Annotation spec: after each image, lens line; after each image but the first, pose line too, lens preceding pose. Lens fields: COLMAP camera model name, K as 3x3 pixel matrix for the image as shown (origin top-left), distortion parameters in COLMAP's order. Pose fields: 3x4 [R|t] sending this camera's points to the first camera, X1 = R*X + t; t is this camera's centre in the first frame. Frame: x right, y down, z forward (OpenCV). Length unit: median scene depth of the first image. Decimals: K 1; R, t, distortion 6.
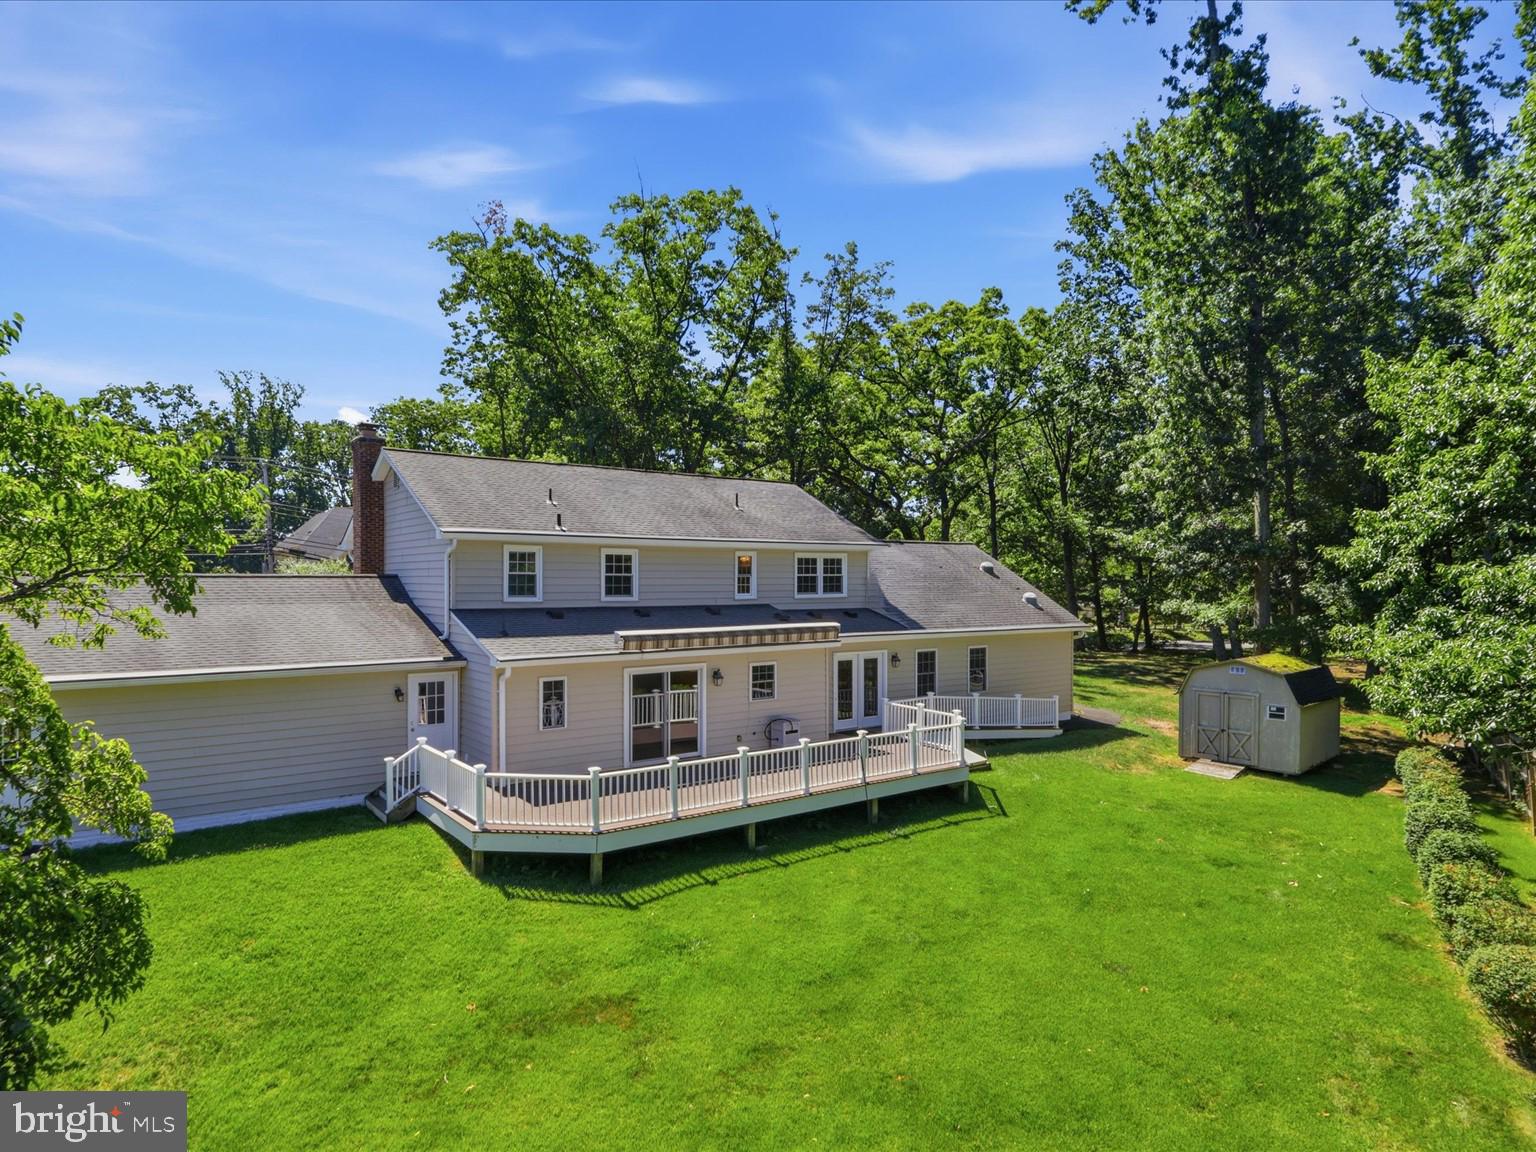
lens RADIAL K [[931.7, 0, 768.0], [0, 931.7, 576.0], [0, 0, 1]] dist [0.001984, 0.000474]
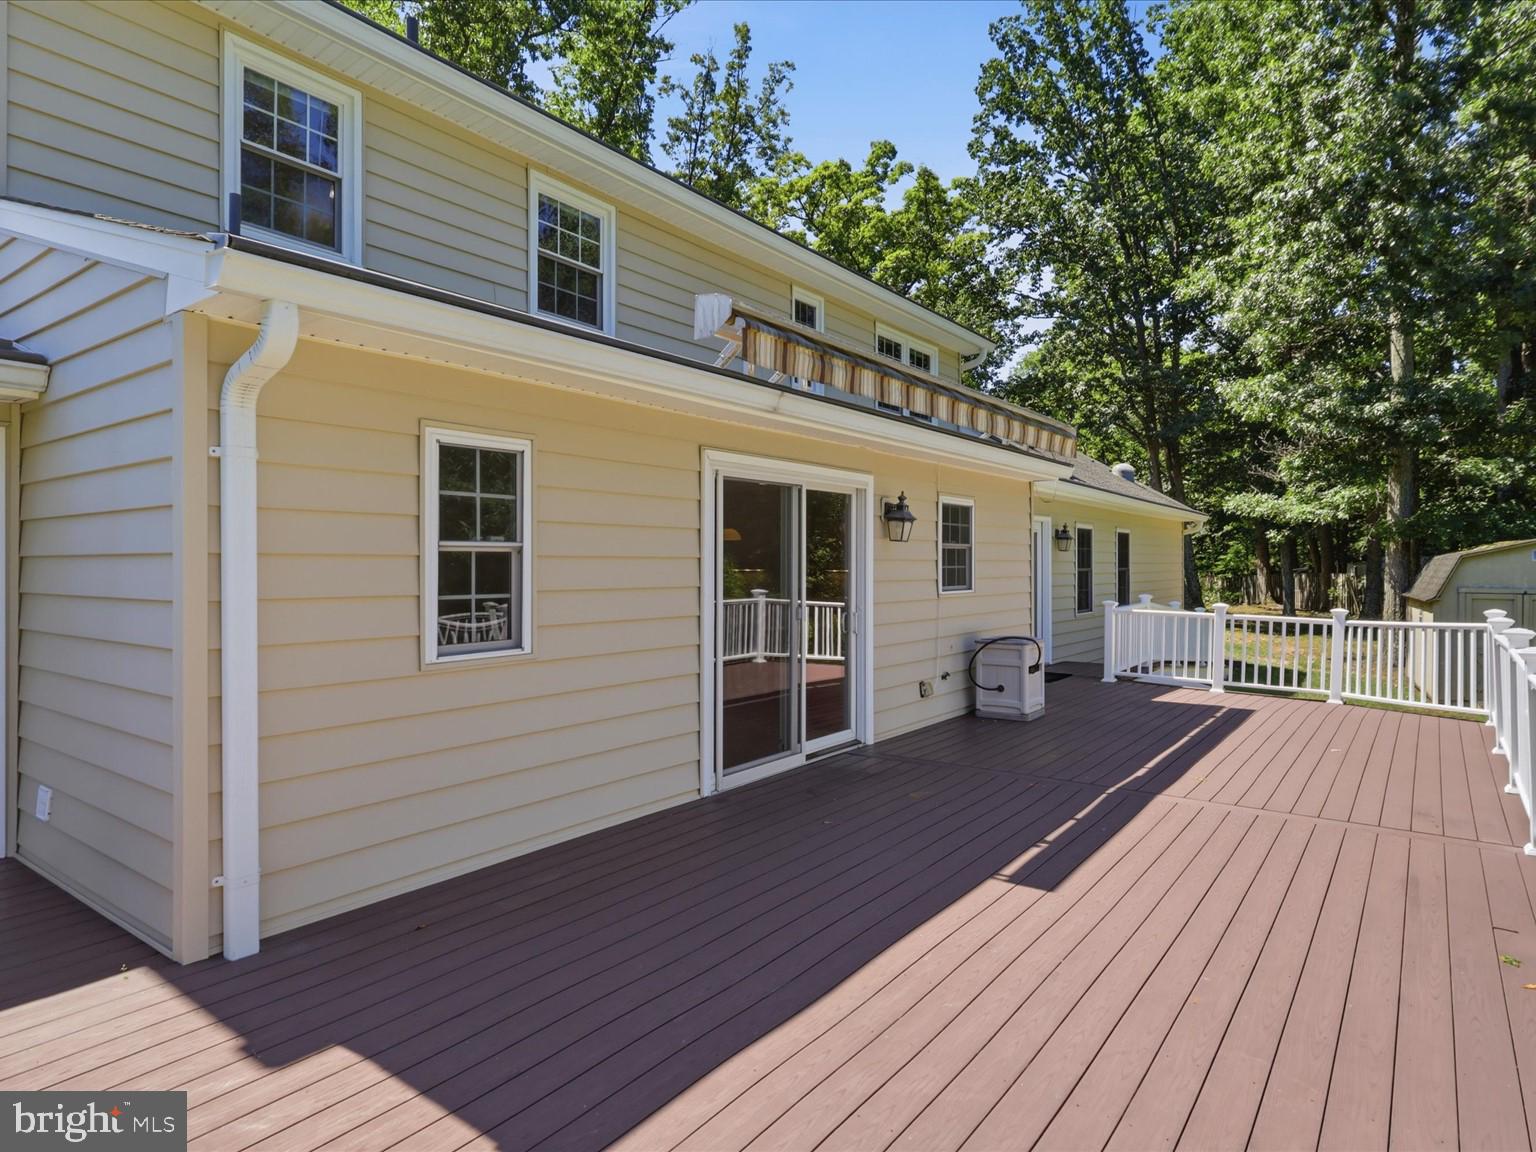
lens RADIAL K [[902.6, 0, 753.4], [0, 902.6, 565.4], [0, 0, 1]] dist [0.002027, -0.001652]
pose [[0.961824, 0.003801, 0.273641, -0.192571], [-0.006428, 0.999941, 0.008703, 0.118427], [-0.273592, -0.010130, 0.961792, 0.651089]]
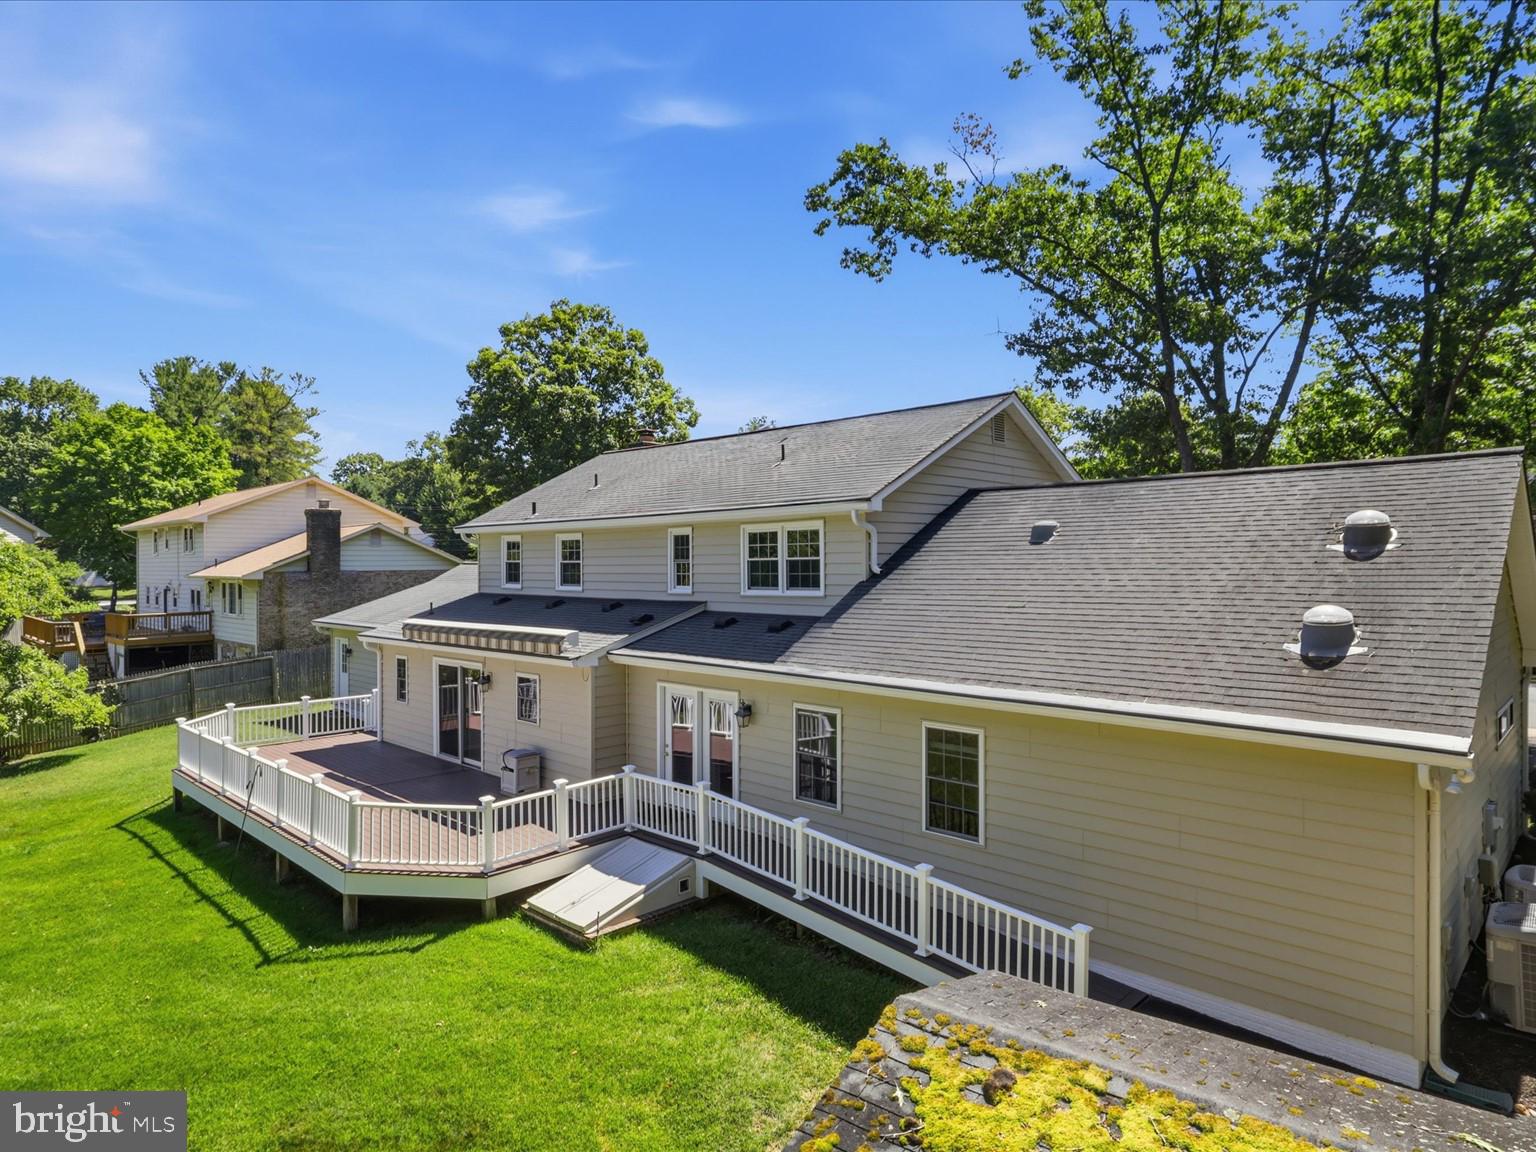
lens RADIAL K [[896.0, 0, 746.8], [0, 896.0, 575.3], [0, 0, 1]] dist [-0.001796, -0.000227]
pose [[0.151057, 0.009885, -0.988476, 0.760526], [0.009912, 0.999885, 0.011514, 0.003247], [0.988475, -0.011537, 0.150941, 1.067295]]
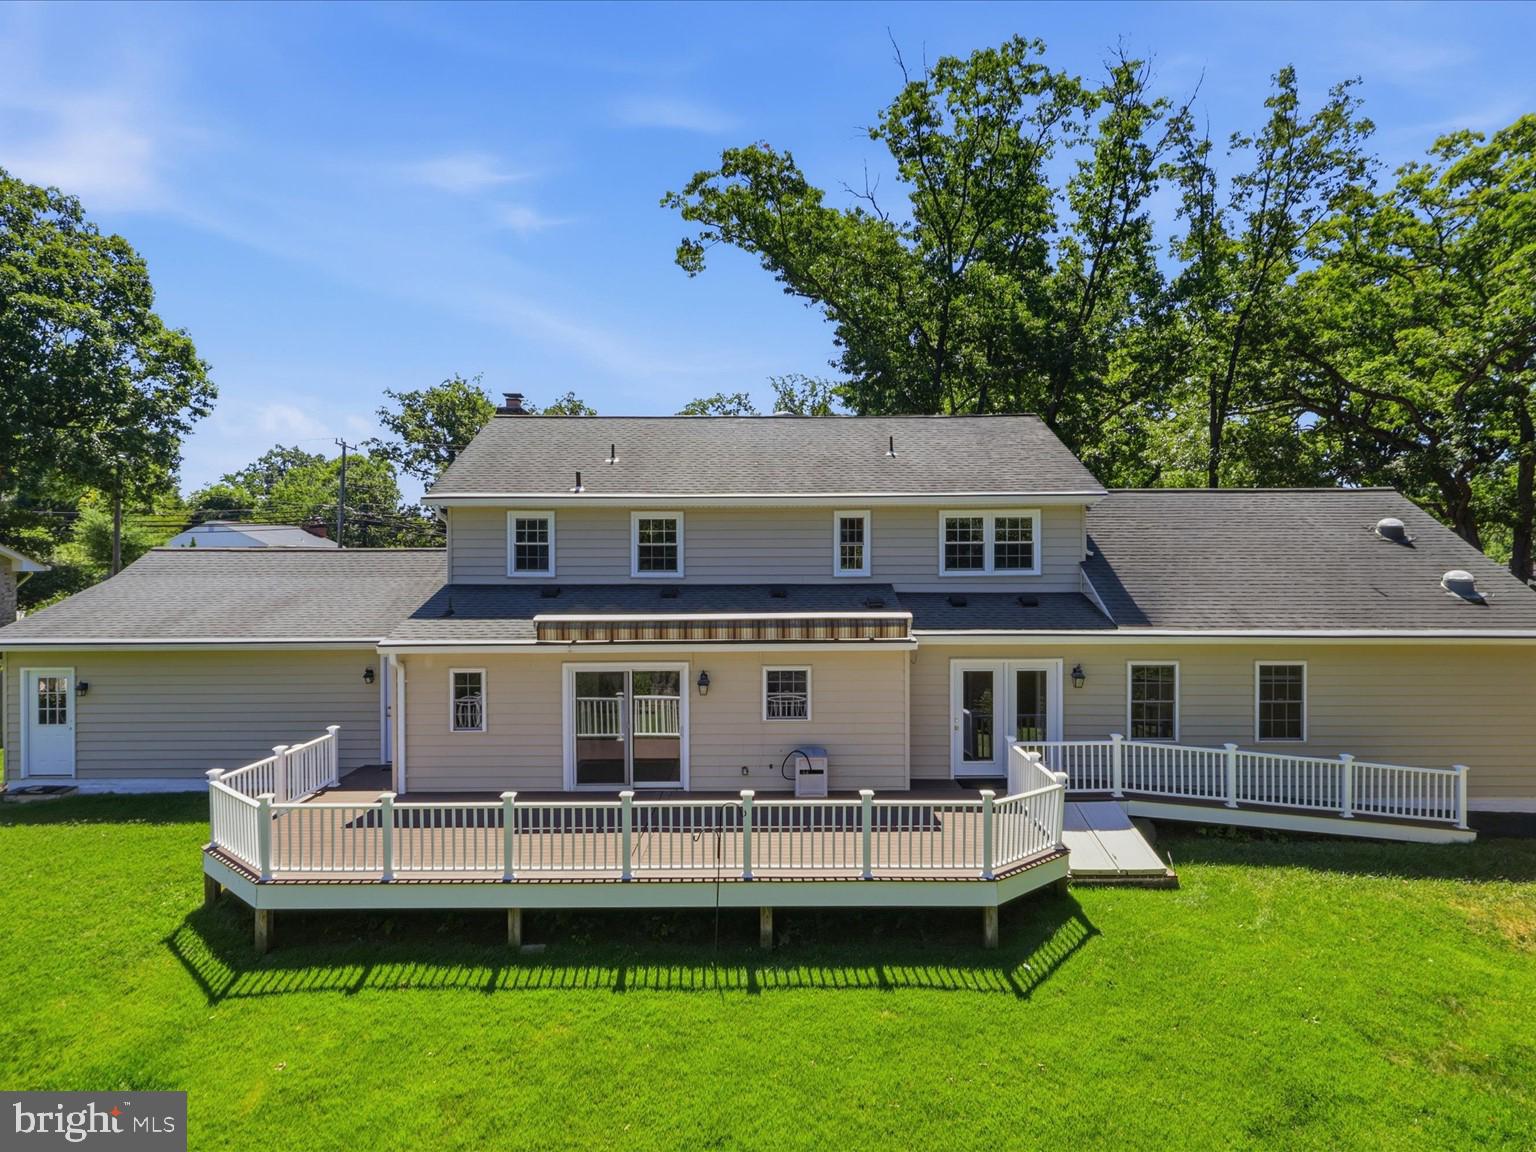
lens RADIAL K [[902.6, 0, 753.4], [0, 902.6, 565.4], [0, 0, 1]] dist [0.002027, -0.001652]
pose [[0.791525, 0.001376, -0.611135, 0.388489], [0.006310, 0.999926, 0.010424, 0.009206], [0.611104, -0.012107, 0.791458, 0.446299]]
